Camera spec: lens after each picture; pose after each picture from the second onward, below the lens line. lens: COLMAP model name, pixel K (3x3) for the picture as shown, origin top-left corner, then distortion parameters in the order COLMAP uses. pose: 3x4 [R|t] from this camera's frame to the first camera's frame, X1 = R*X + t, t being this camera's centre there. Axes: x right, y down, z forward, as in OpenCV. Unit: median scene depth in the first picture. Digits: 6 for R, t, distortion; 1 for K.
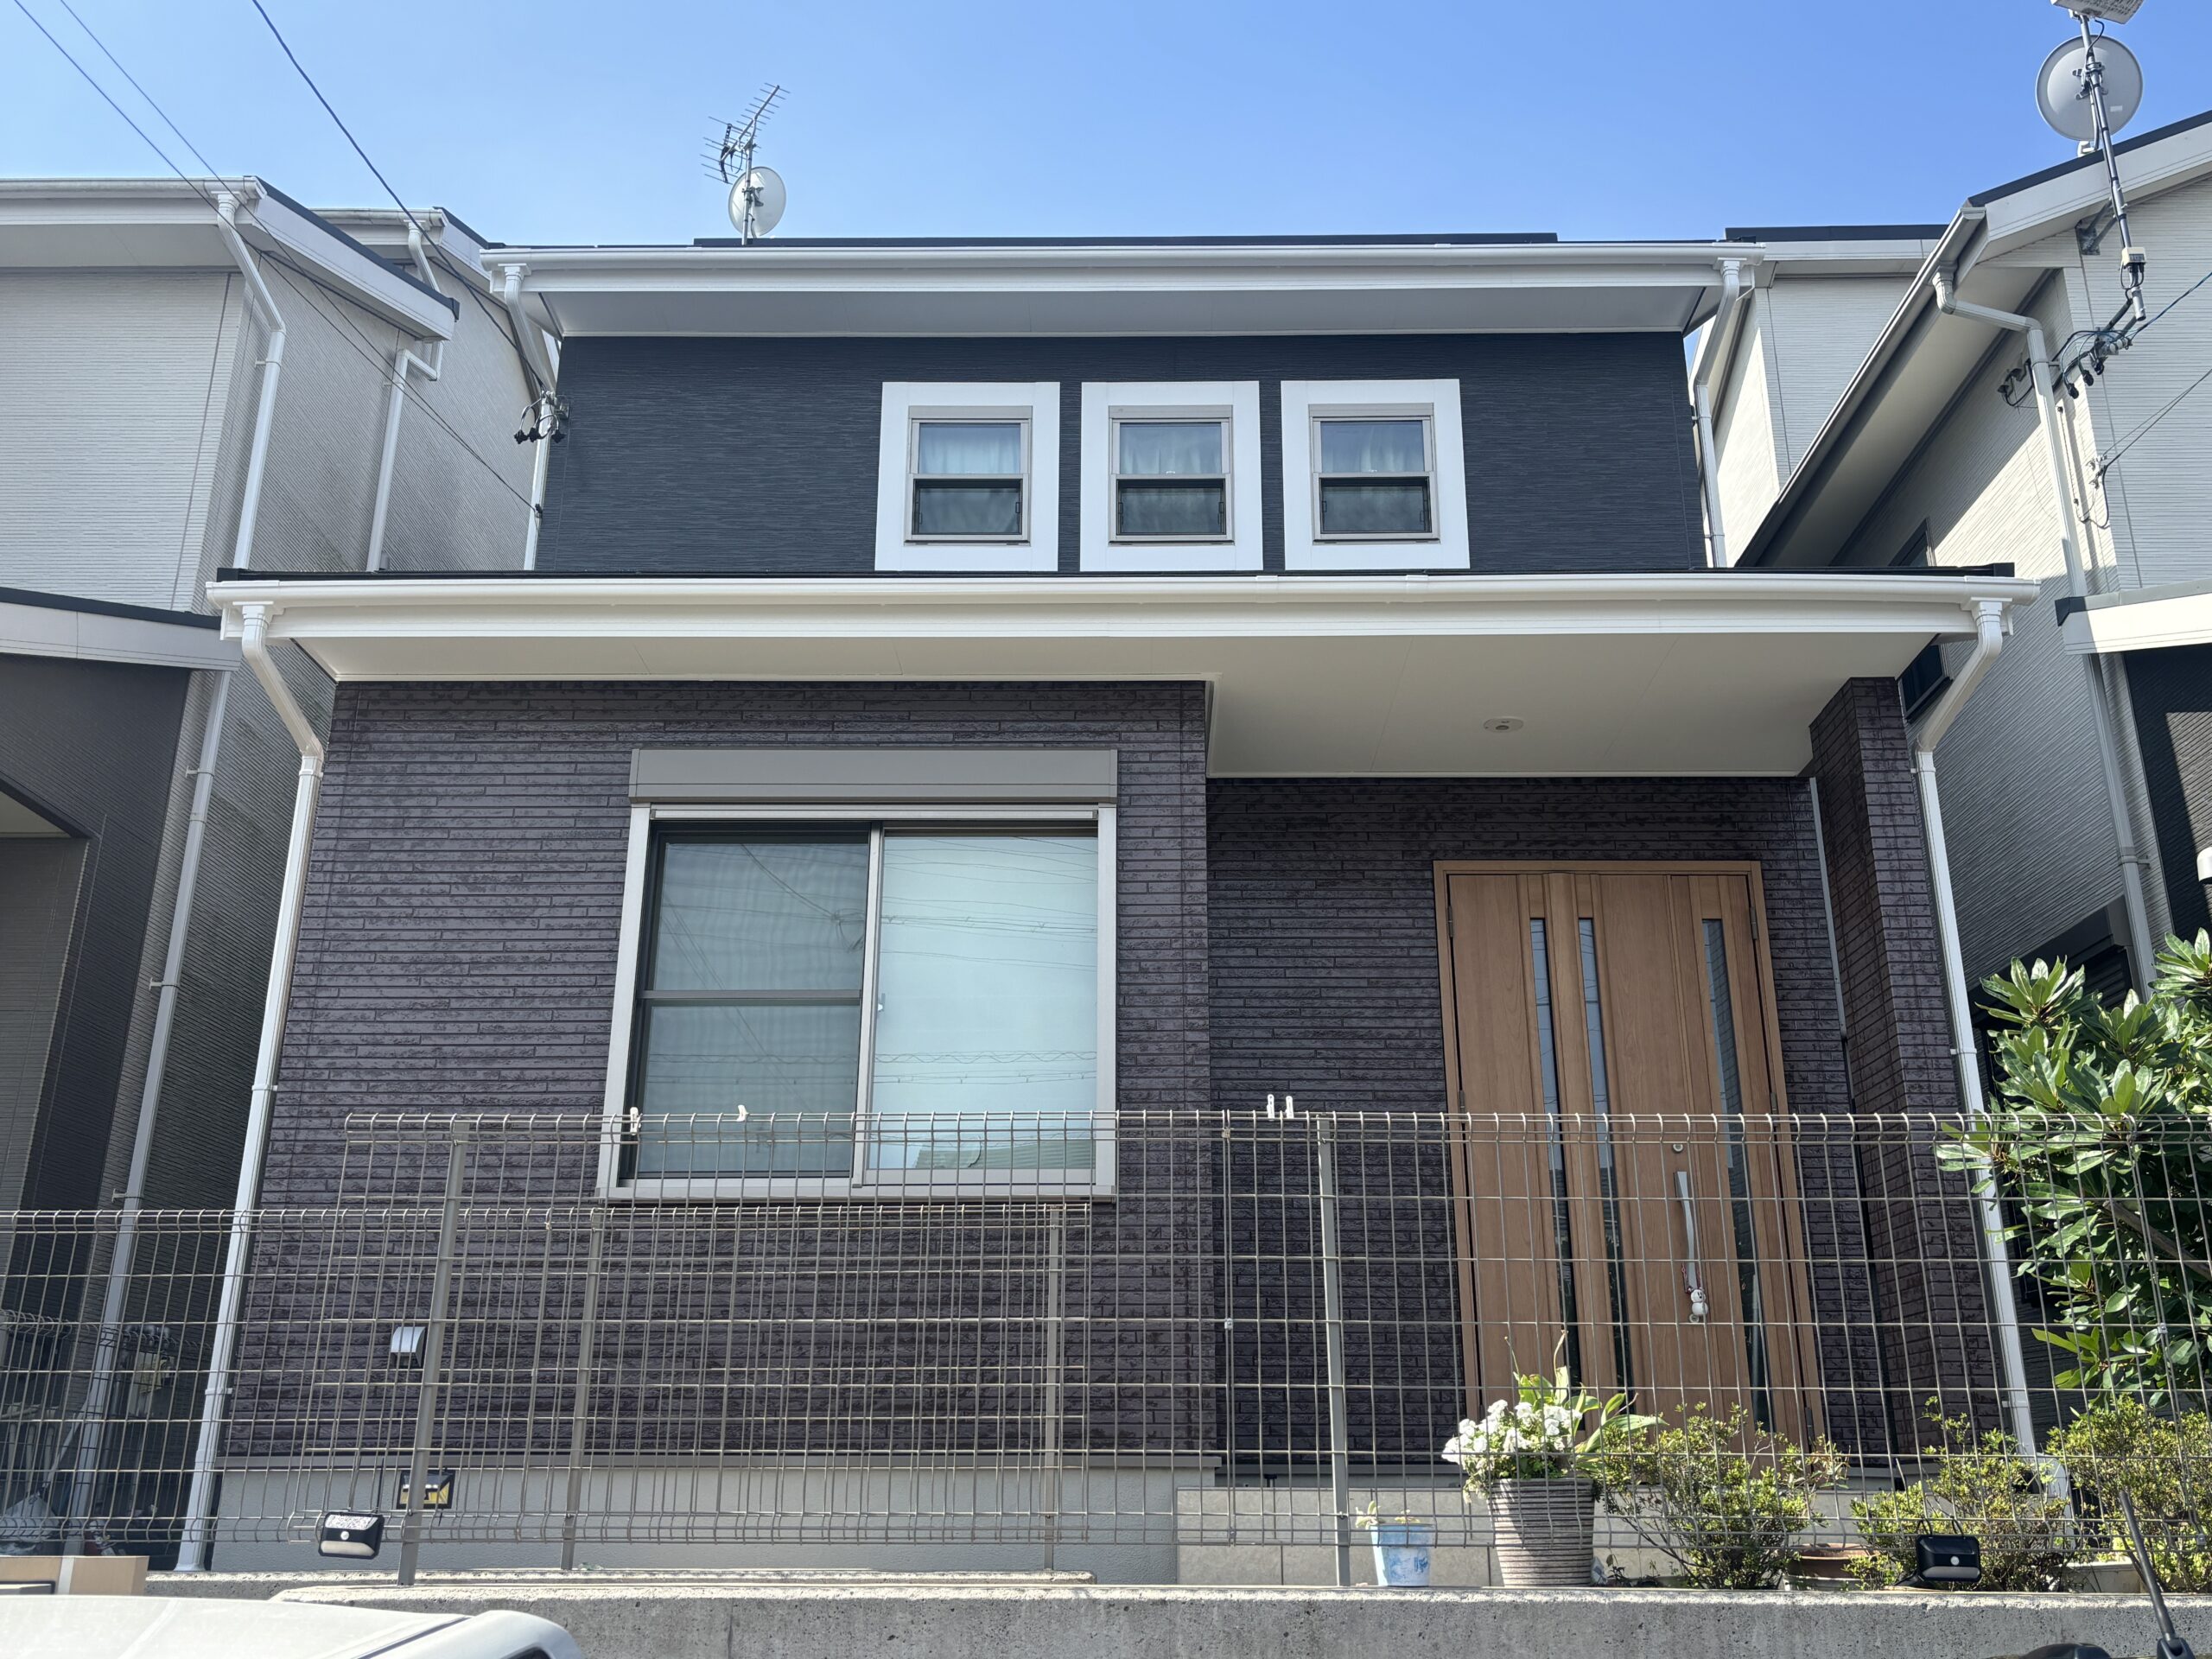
lens RADIAL K [[1938.1, 0, 1105.3], [0, 1938.1, 832.2], [0, 0, 1]] dist [0.007737, 0.000624]
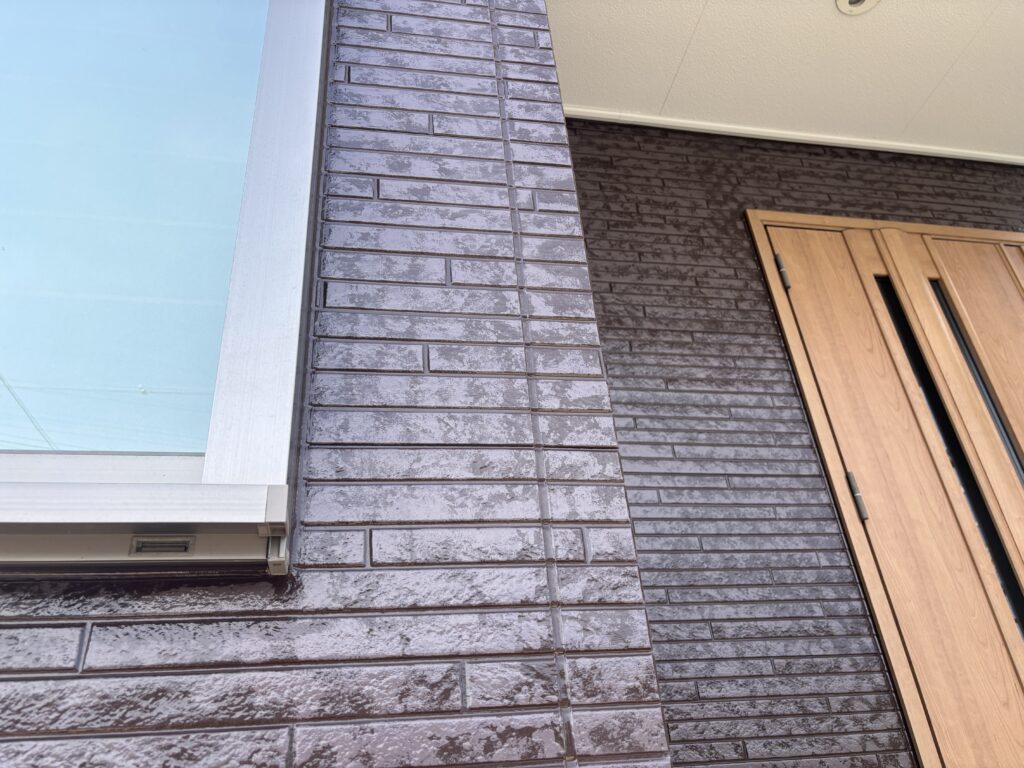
lens RADIAL K [[782.2, 0, 510.6], [0, 782.2, 379.5], [0, 0, 1]] dist [-0.011809, -0.003424]
pose [[0.977540, 0.036003, 0.207651, 0.009591], [0.011422, 0.974801, -0.222783, 0.154141], [-0.210439, 0.220152, 0.952496, 0.727357]]
